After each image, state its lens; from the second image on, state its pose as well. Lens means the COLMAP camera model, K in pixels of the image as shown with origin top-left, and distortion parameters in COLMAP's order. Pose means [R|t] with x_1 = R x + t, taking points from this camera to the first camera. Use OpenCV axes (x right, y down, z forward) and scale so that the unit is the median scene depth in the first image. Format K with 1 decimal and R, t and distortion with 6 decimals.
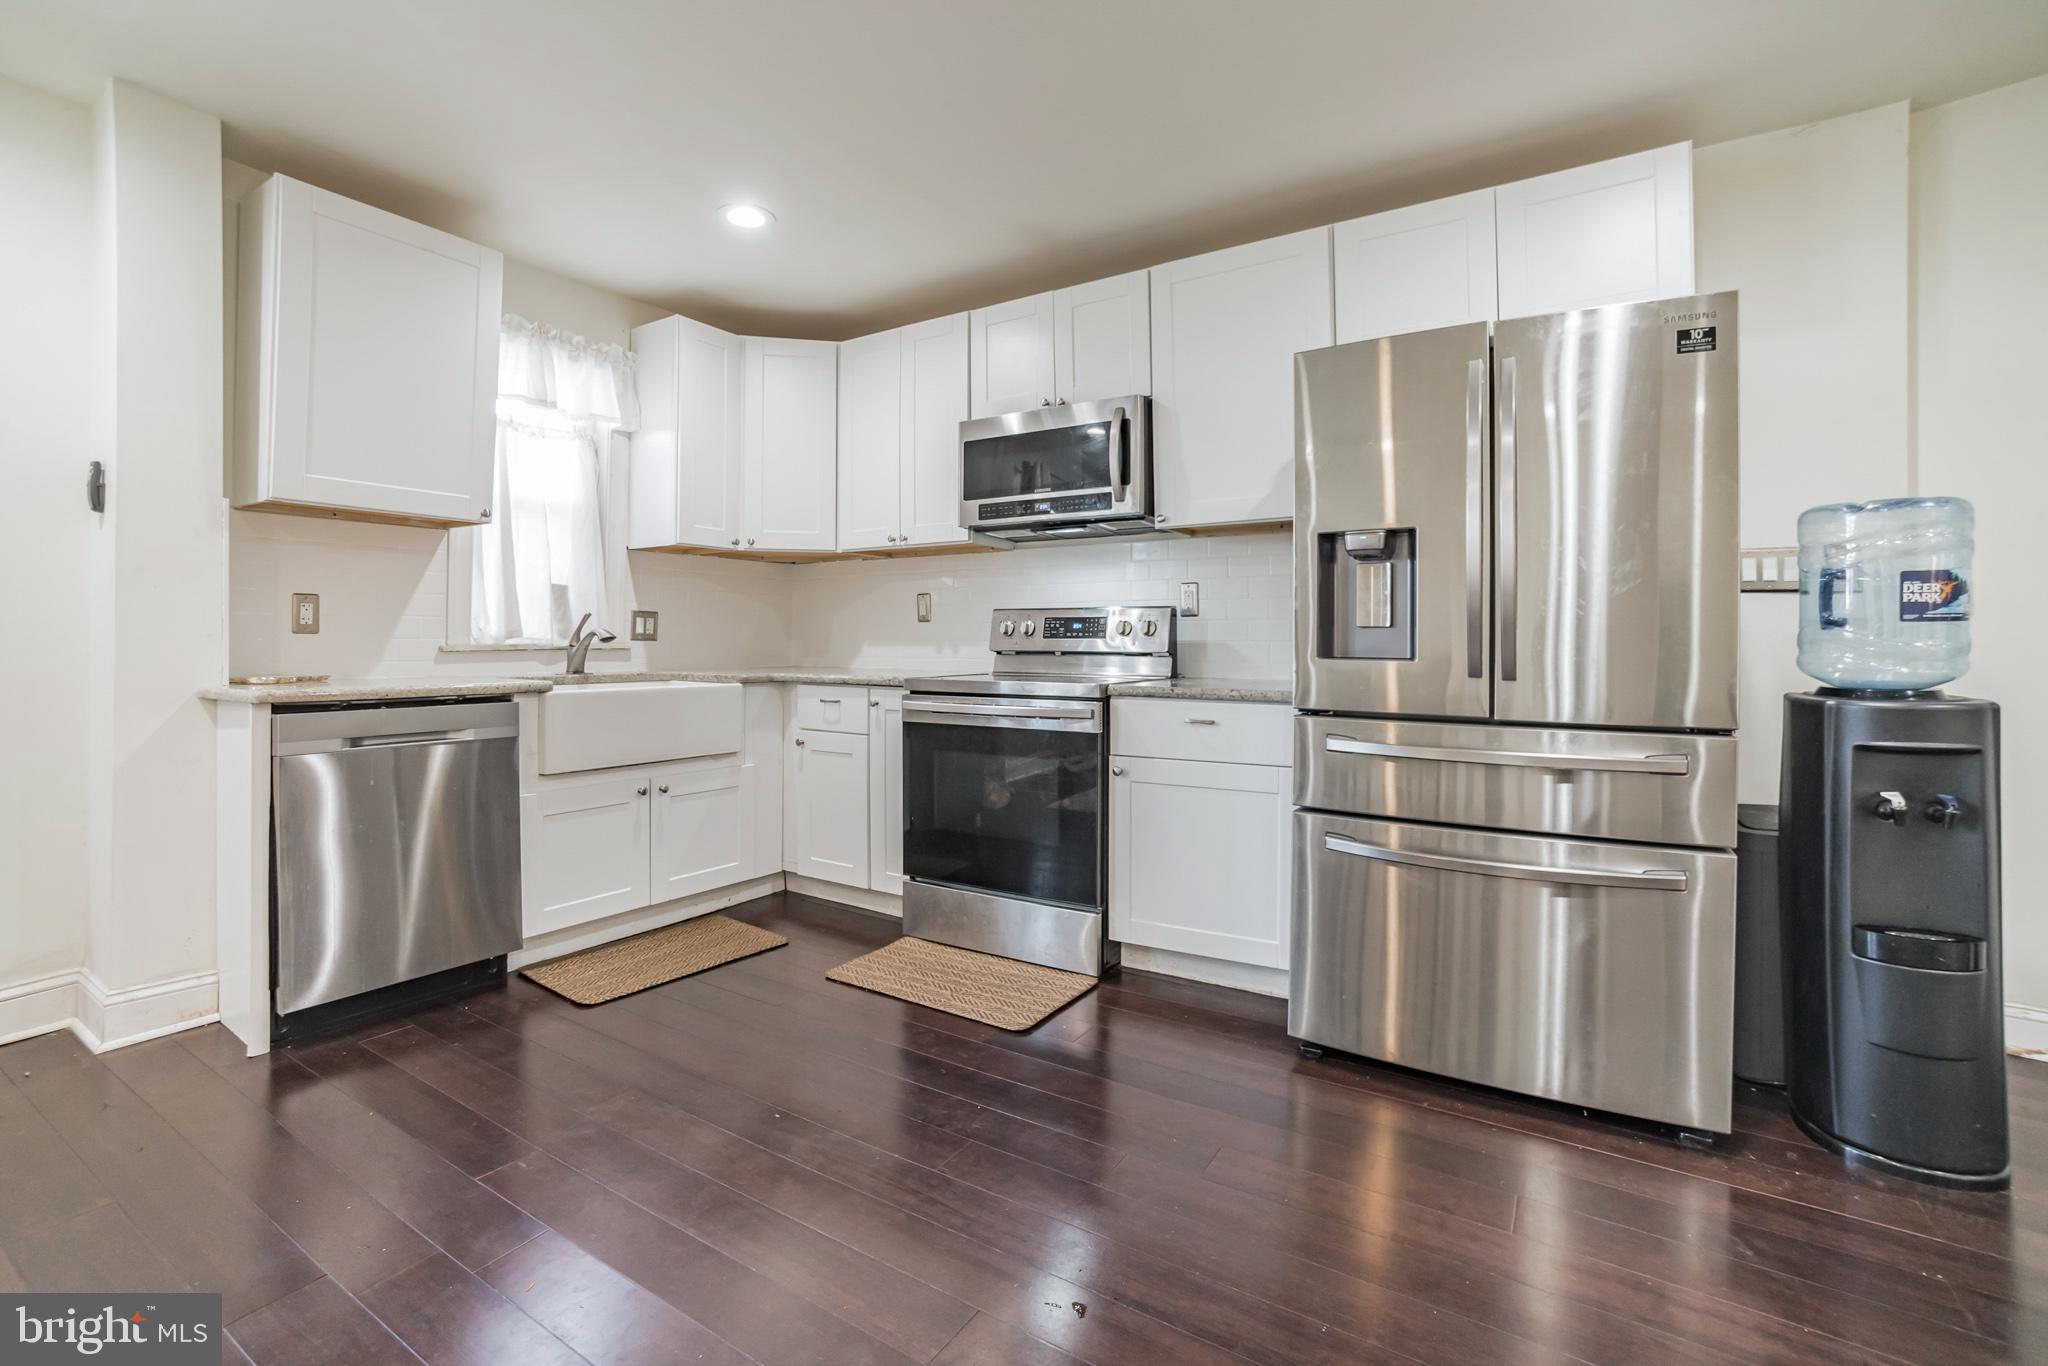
lens RADIAL K [[944.4, 0, 1032.9], [0, 944.4, 640.4], [0, 0, 1]] dist [-0.021316, 0.013059]
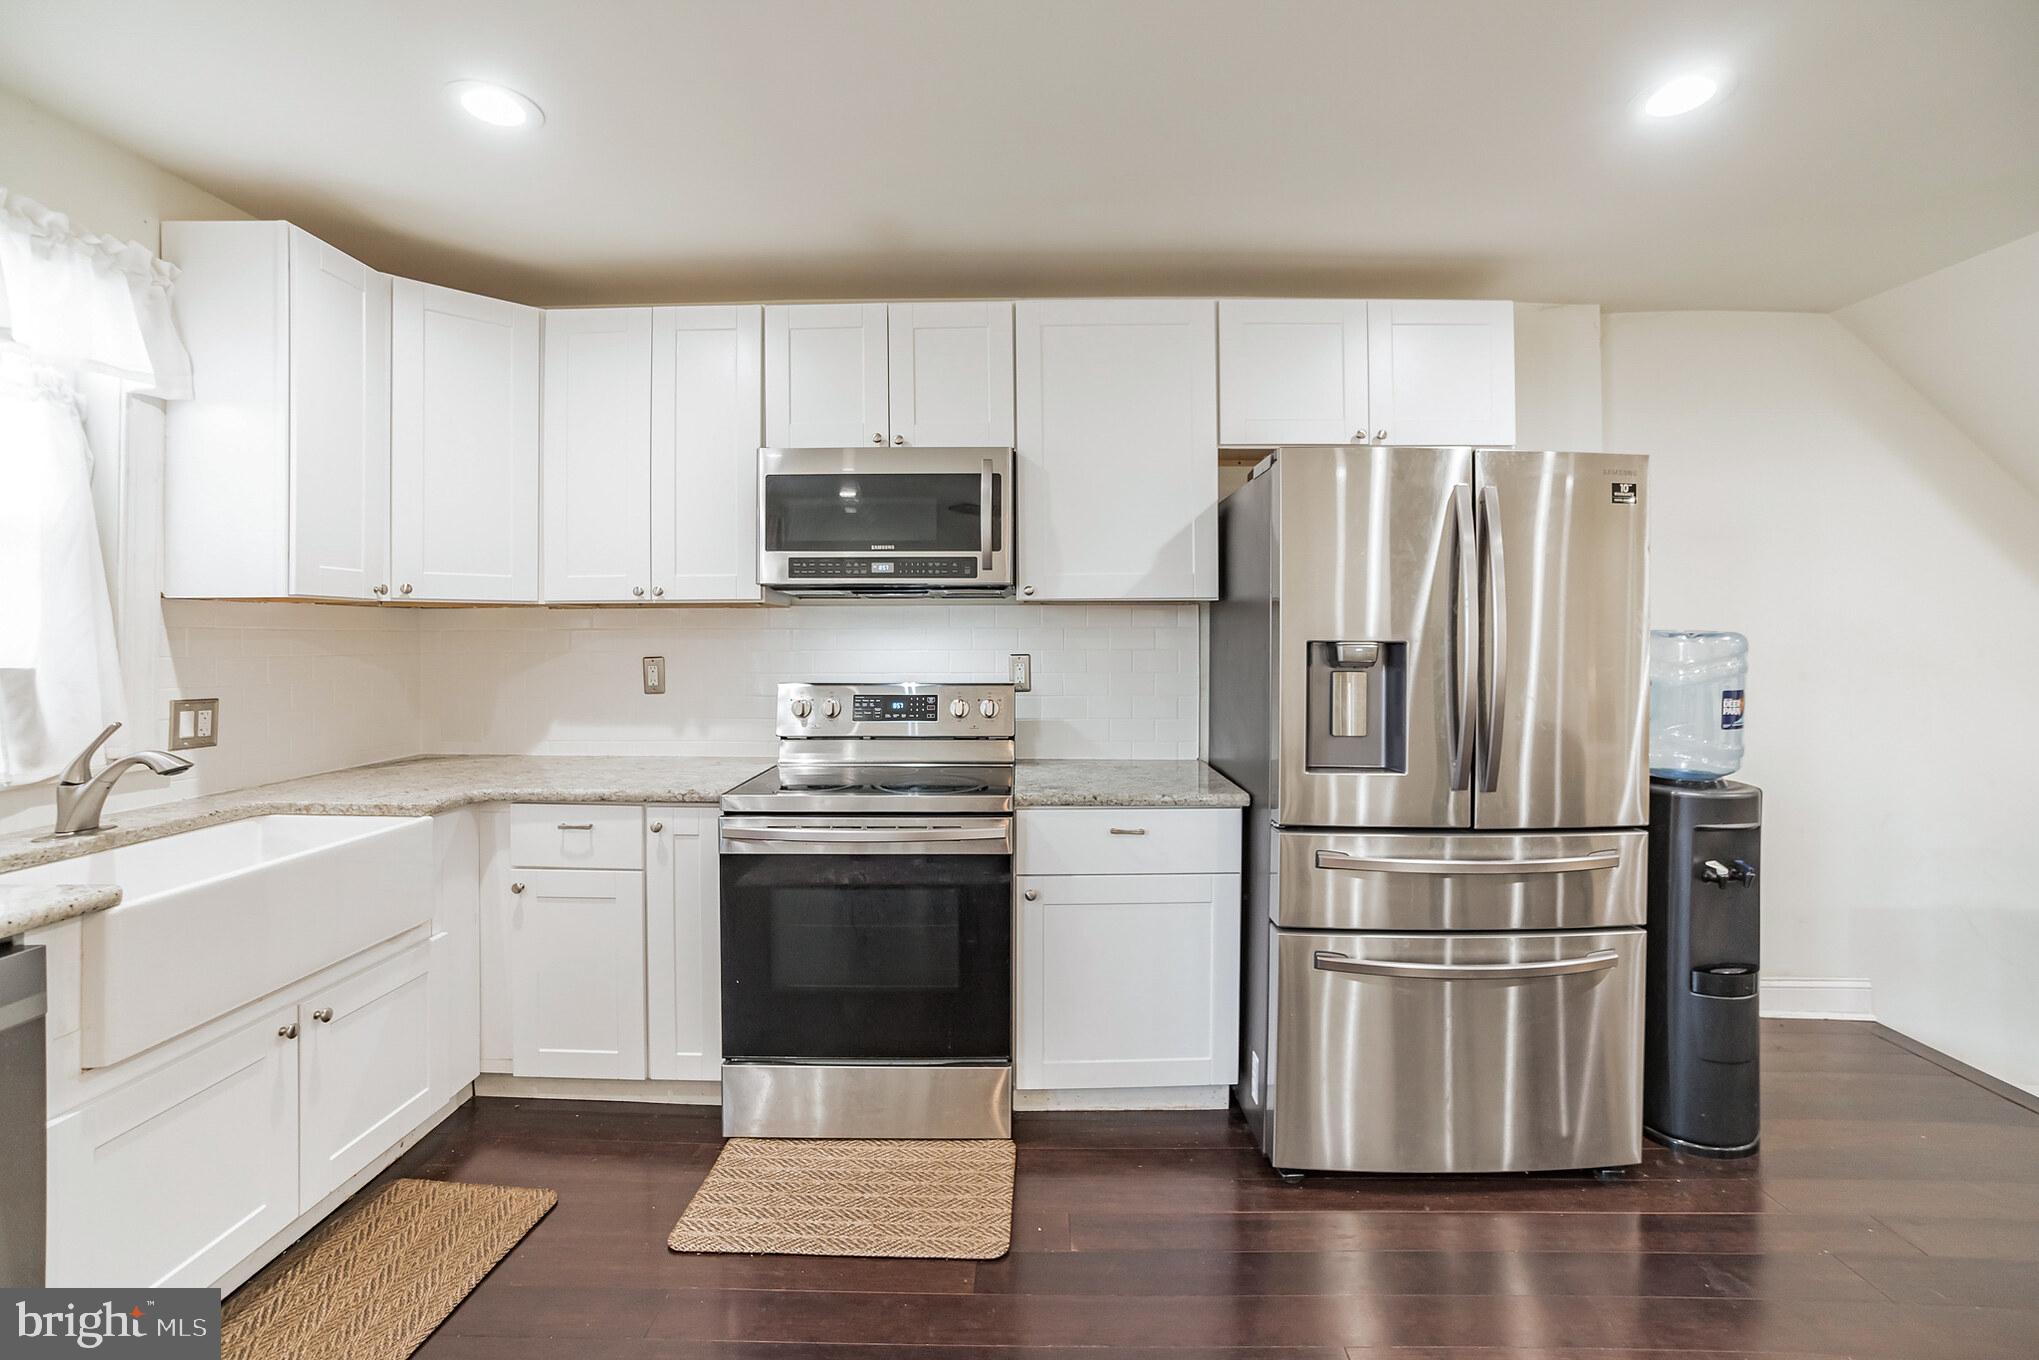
lens RADIAL K [[915.4, 0, 1068.9], [0, 915.4, 647.4], [0, 0, 1]] dist [-0.025647, 0.010860]
pose [[0.845849, -0.004523, 0.533404, -0.320726], [-0.003002, 0.999908, 0.013240, -0.095994], [-0.533414, -0.012801, 0.845757, 0.281152]]
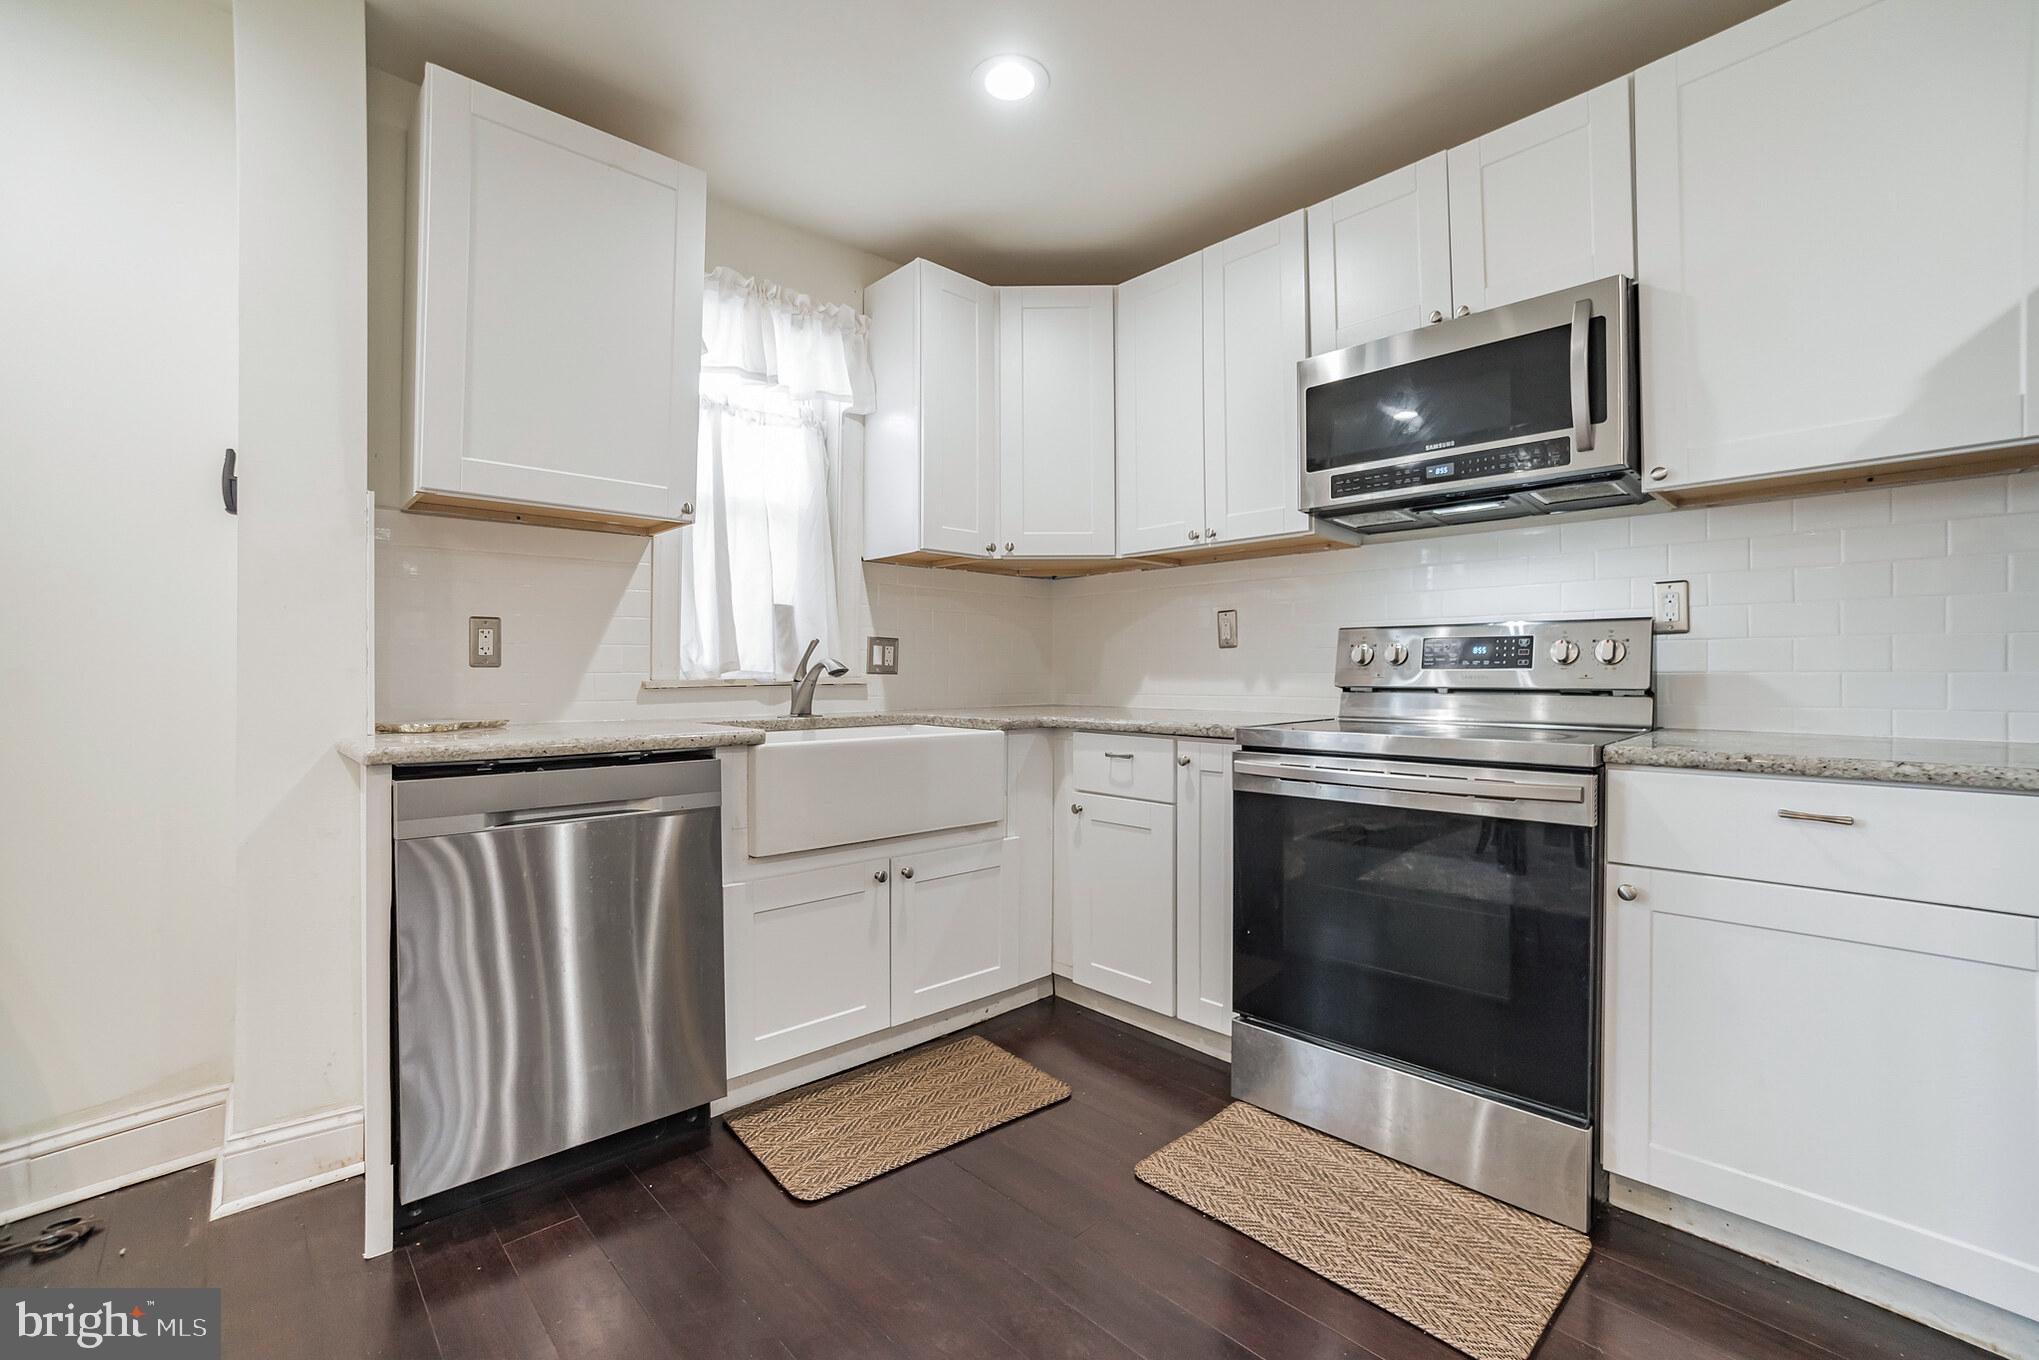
lens RADIAL K [[915.4, 0, 1007.4], [0, 915.4, 677.4], [0, 0, 1]] dist [-0.025647, 0.010860]
pose [[0.965829, -0.003391, -0.259157, -0.137723], [0.004837, 0.999976, 0.004939, -0.000600], [0.259134, -0.006024, 0.965823, 0.350808]]
